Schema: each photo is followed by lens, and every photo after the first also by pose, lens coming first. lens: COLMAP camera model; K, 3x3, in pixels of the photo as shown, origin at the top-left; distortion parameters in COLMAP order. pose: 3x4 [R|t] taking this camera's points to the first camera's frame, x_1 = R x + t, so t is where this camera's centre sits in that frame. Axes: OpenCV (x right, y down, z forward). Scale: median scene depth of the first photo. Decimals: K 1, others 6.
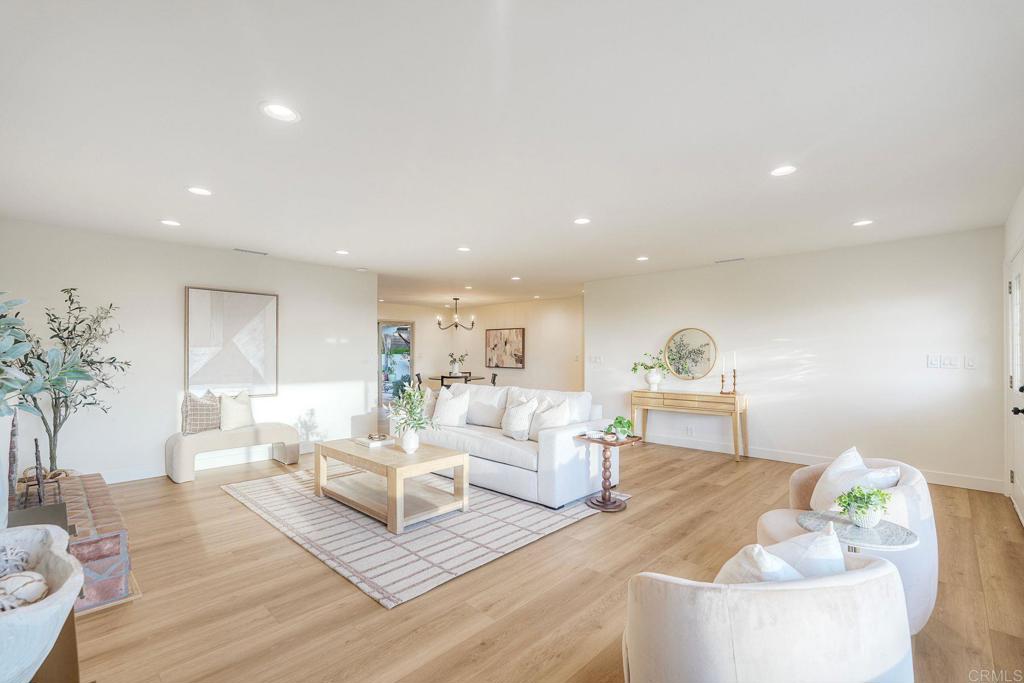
lens RADIAL K [[446.4, 0, 511.8], [0, 446.4, 345.2], [0, 0, 1]] dist [0.004349, 0.000584]
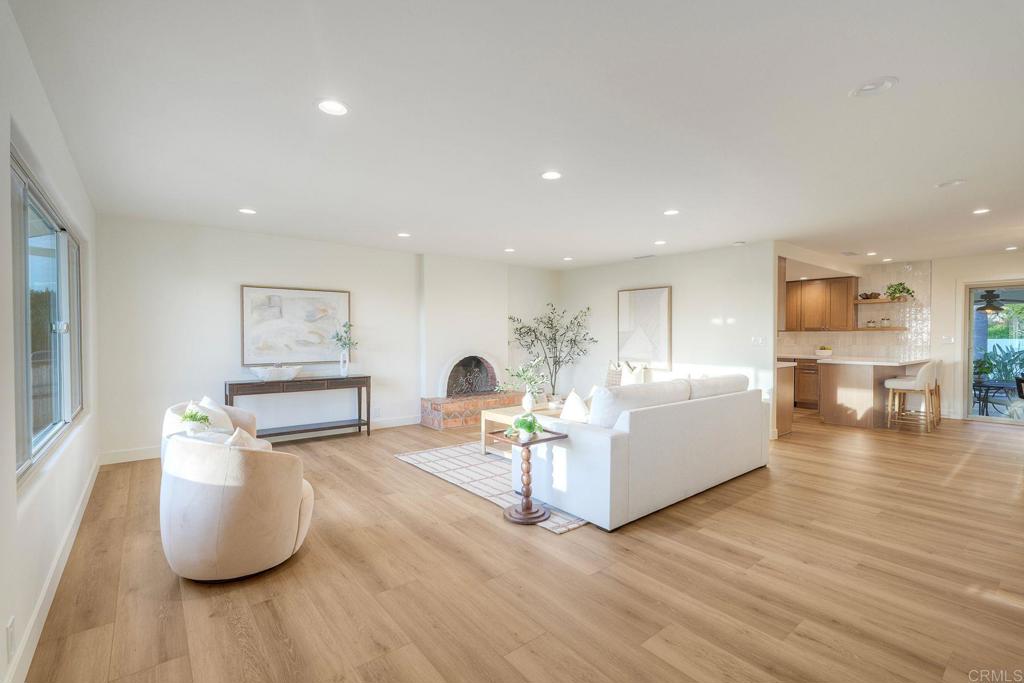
lens RADIAL K [[455.8, 0, 516.3], [0, 455.8, 341.7], [0, 0, 1]] dist [-0.002408, -0.000327]
pose [[-0.112608, 0.012210, -0.993564, 1.263893], [0.014391, 0.999840, 0.010656, 0.026412], [0.993535, -0.013098, -0.112766, 1.288899]]
